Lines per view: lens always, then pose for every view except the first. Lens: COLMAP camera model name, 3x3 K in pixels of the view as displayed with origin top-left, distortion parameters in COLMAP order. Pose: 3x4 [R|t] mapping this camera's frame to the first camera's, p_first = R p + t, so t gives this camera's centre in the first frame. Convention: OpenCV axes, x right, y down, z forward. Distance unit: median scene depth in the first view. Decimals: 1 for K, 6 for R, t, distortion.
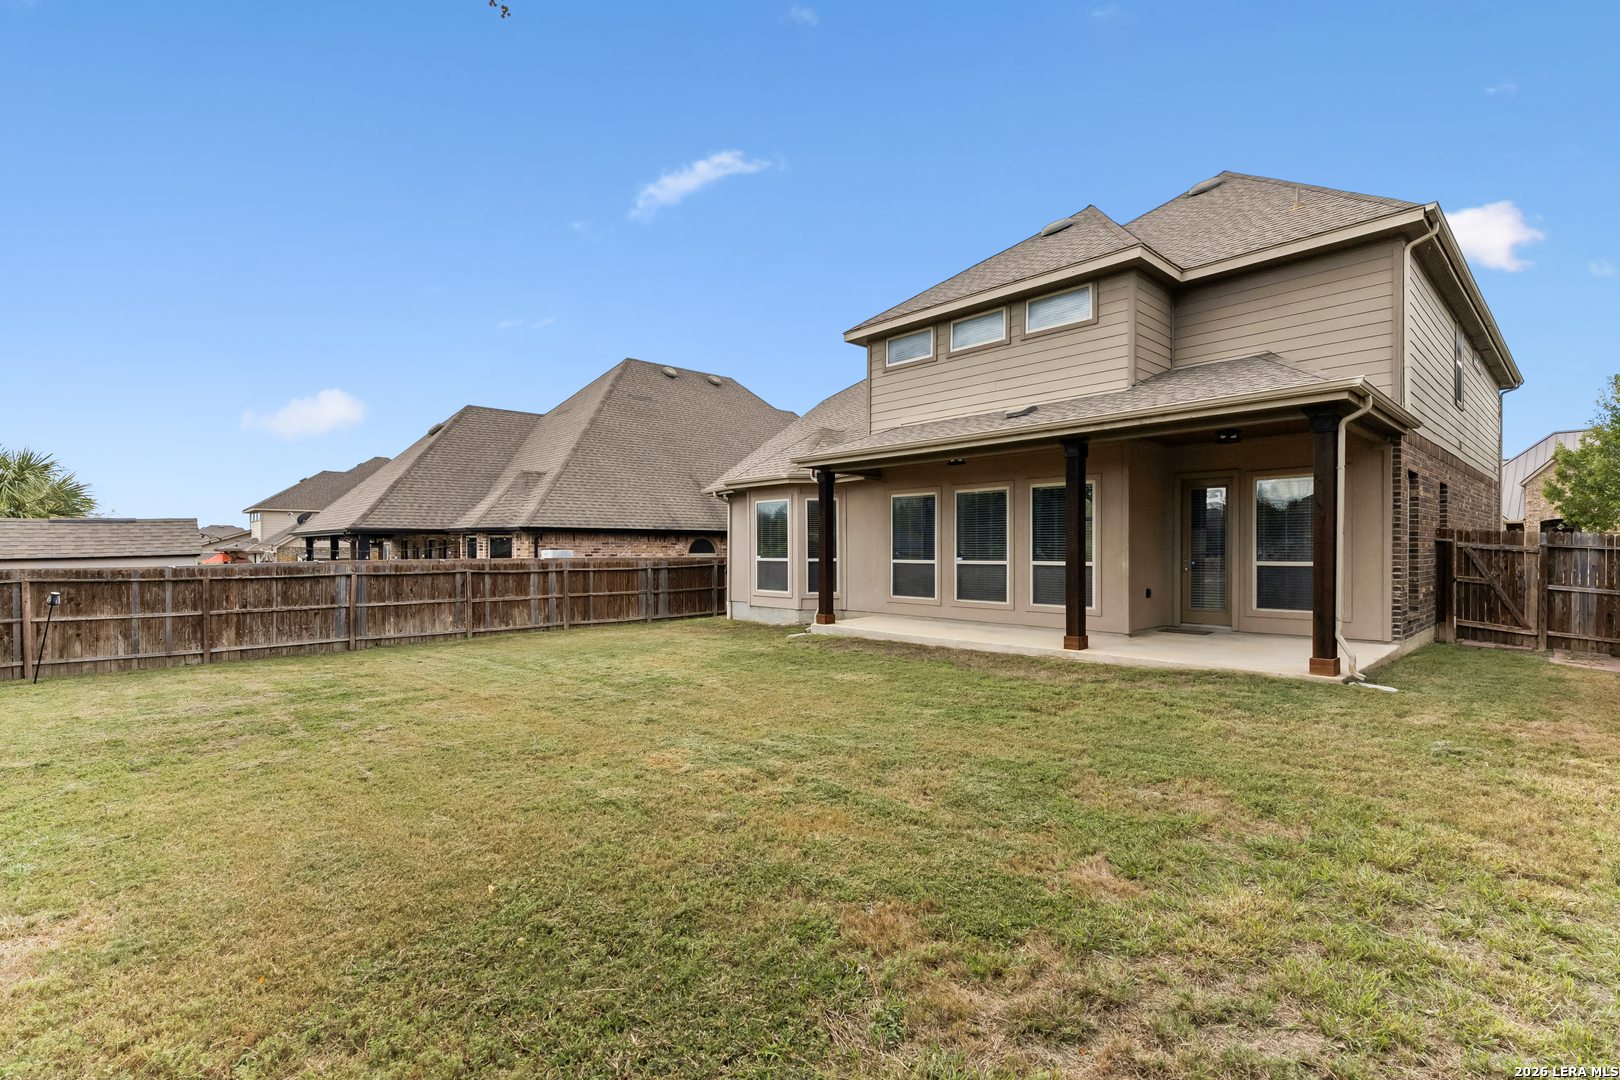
lens RADIAL K [[730.3, 0, 814.0], [0, 730.3, 529.8], [0, 0, 1]] dist [-0.002267, -0.000744]
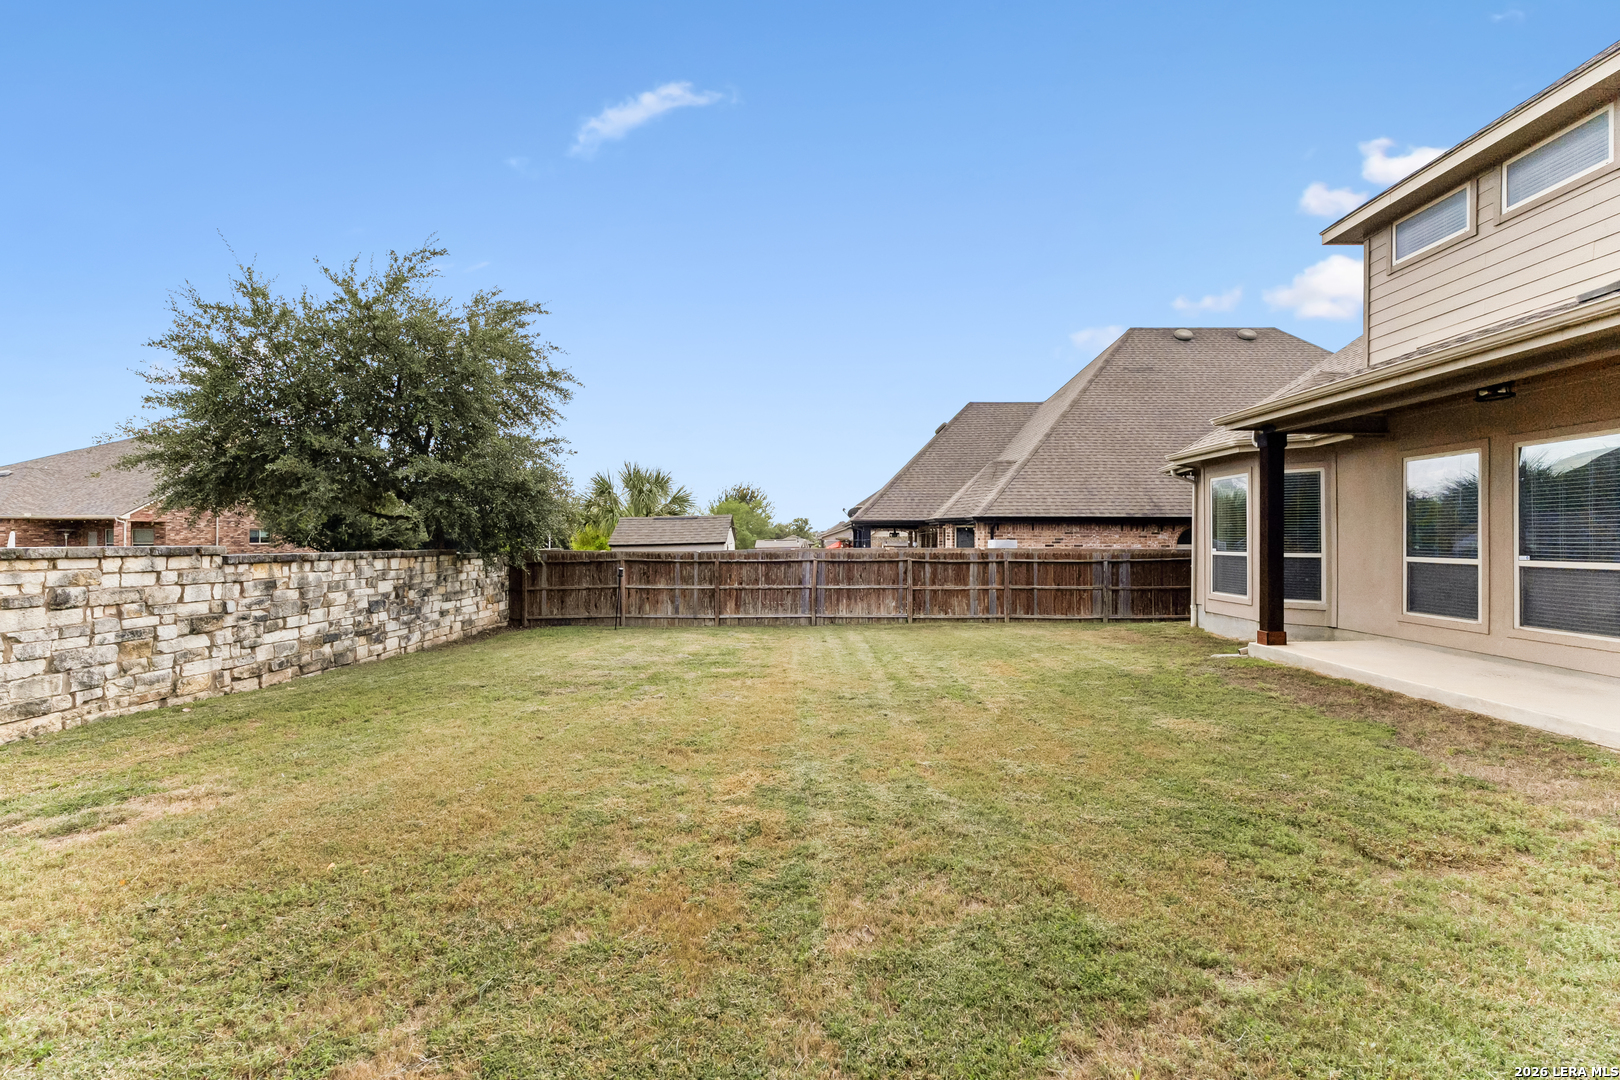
lens RADIAL K [[730.3, 0, 814.0], [0, 730.3, 529.8], [0, 0, 1]] dist [-0.002267, -0.000744]
pose [[0.728820, -0.004935, -0.684688, 0.158761], [0.014554, 0.999860, 0.008285, 0.002955], [0.684551, -0.016003, 0.728790, 0.148662]]
